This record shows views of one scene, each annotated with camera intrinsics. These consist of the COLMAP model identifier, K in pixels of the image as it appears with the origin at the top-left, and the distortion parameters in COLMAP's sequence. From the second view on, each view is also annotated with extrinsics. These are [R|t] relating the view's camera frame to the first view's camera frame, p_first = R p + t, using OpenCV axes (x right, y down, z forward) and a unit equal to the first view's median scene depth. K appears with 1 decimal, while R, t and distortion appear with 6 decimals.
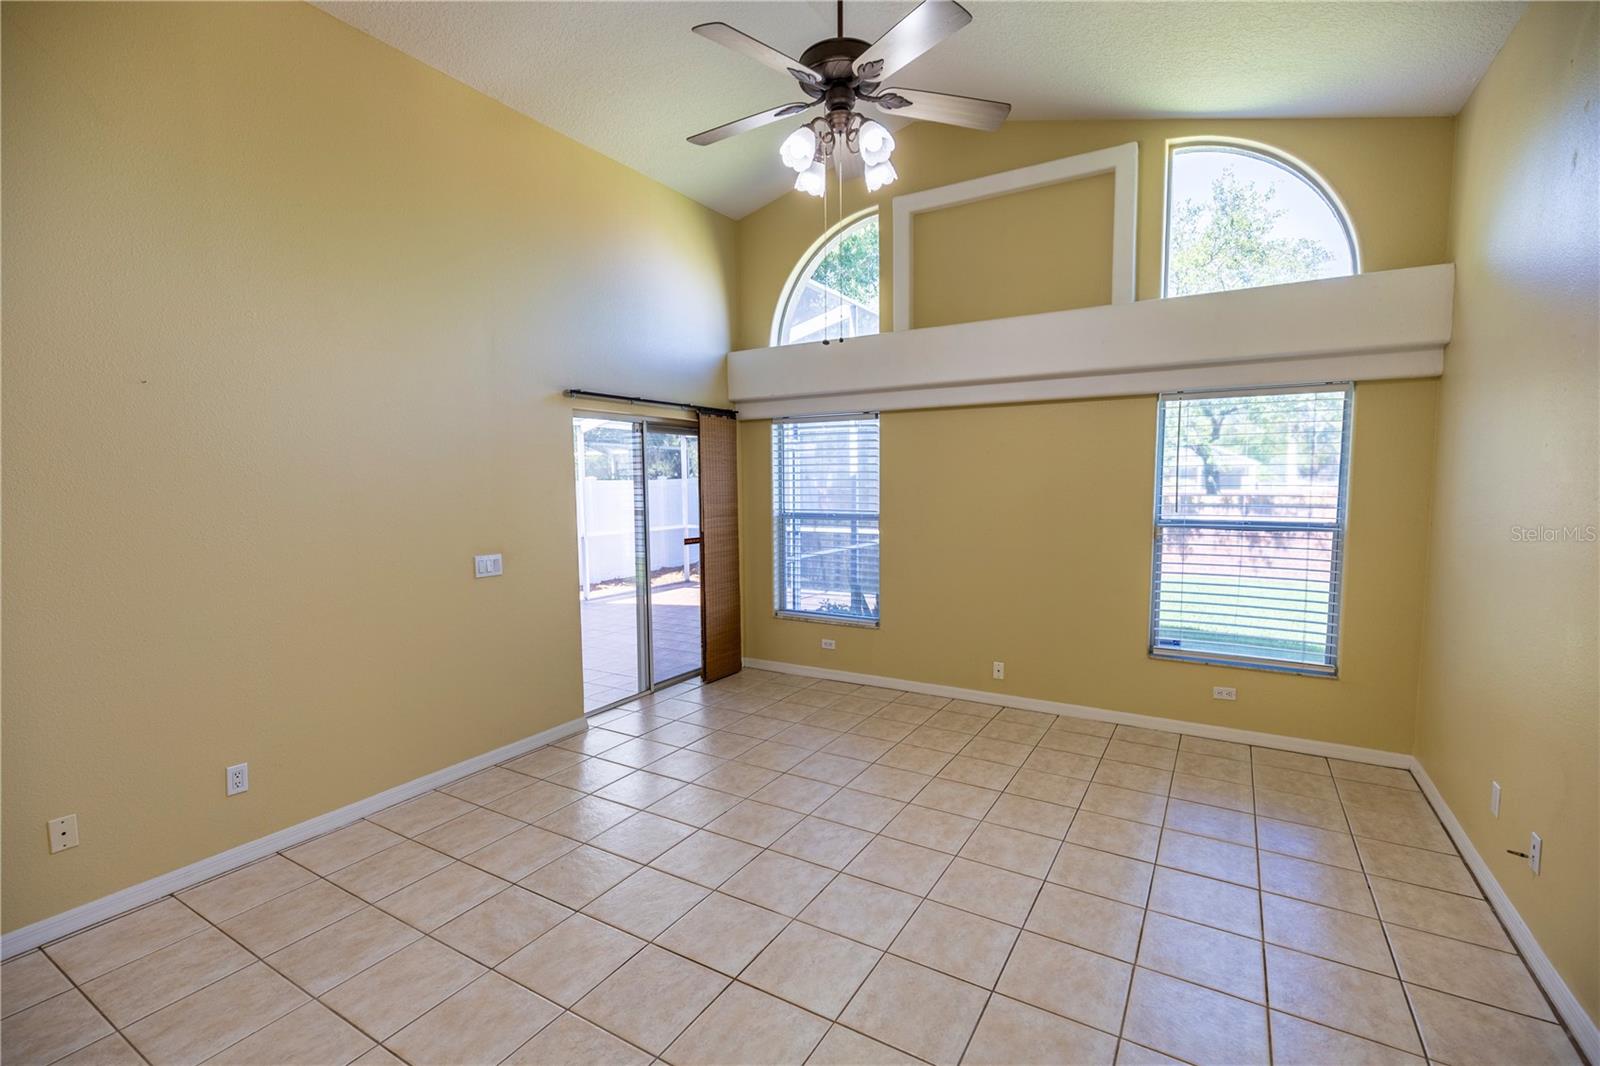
lens RADIAL K [[719.8, 0, 807.1], [0, 719.8, 541.5], [0, 0, 1]] dist [0.012484, -0.000382]
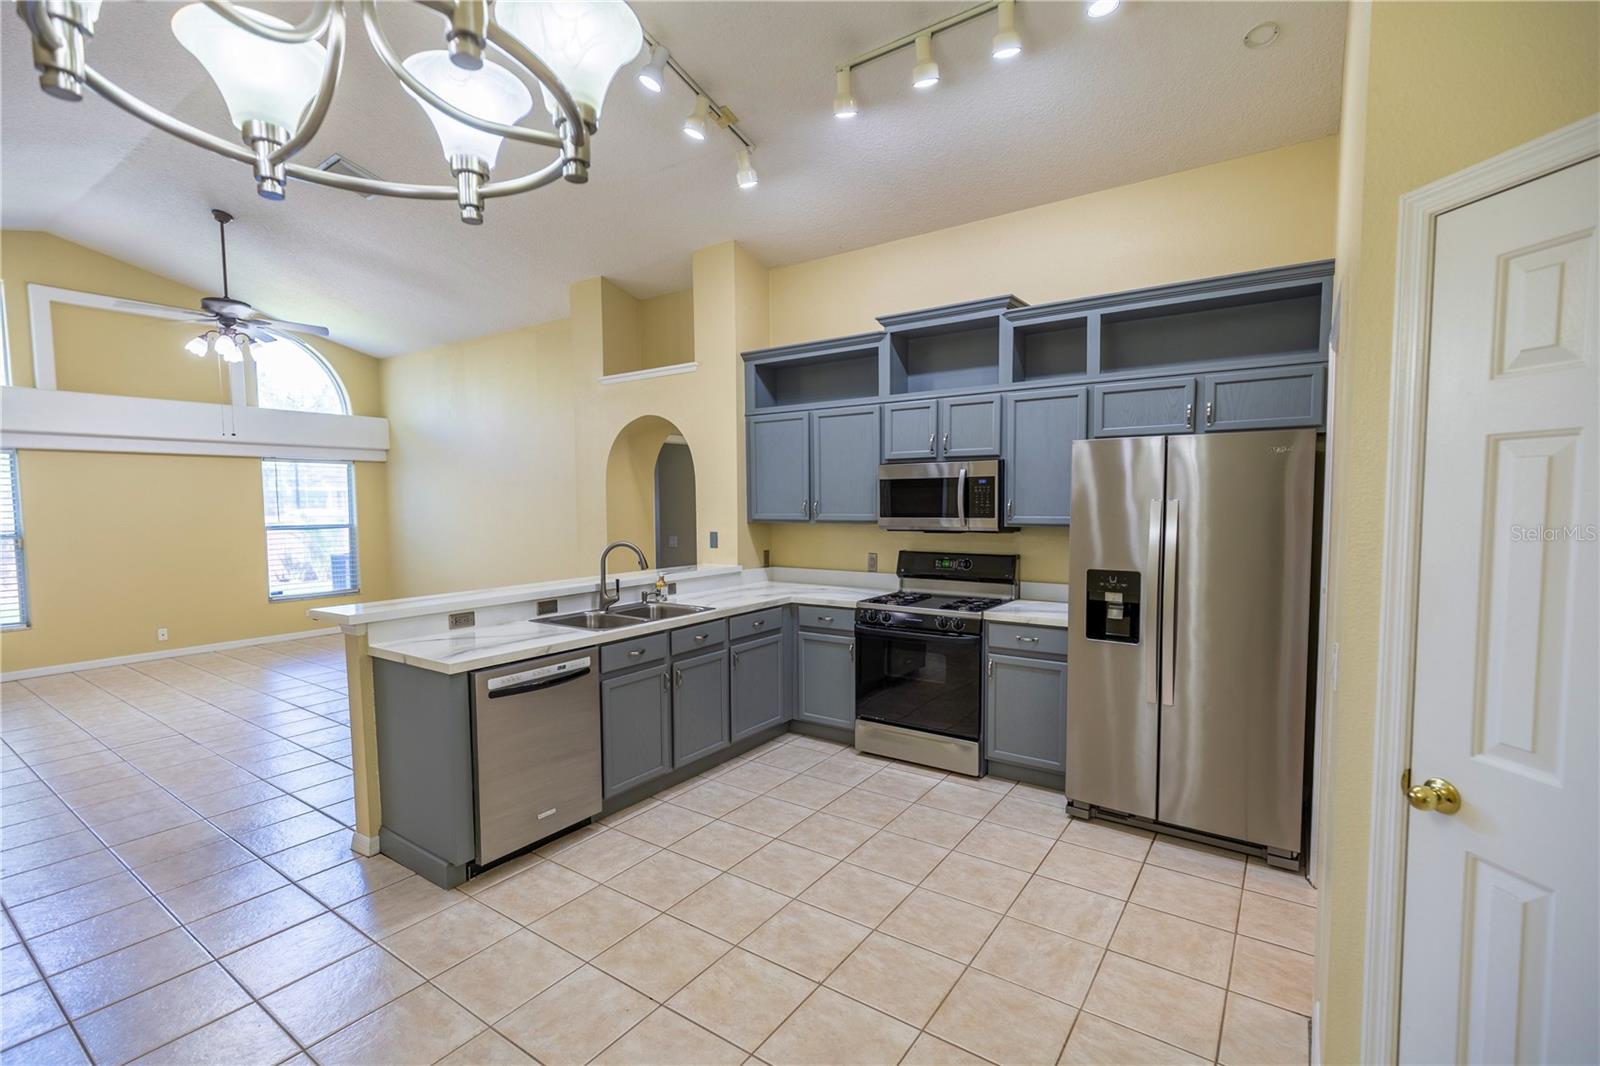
lens RADIAL K [[719.8, 0, 796.9], [0, 719.8, 544.2], [0, 0, 1]] dist [0.012484, -0.000382]
pose [[0.085007, -0.064121, 0.994315, -1.324451], [0.091281, 0.994232, 0.056312, 0.036321], [-0.992190, 0.085976, 0.090370, -0.530805]]
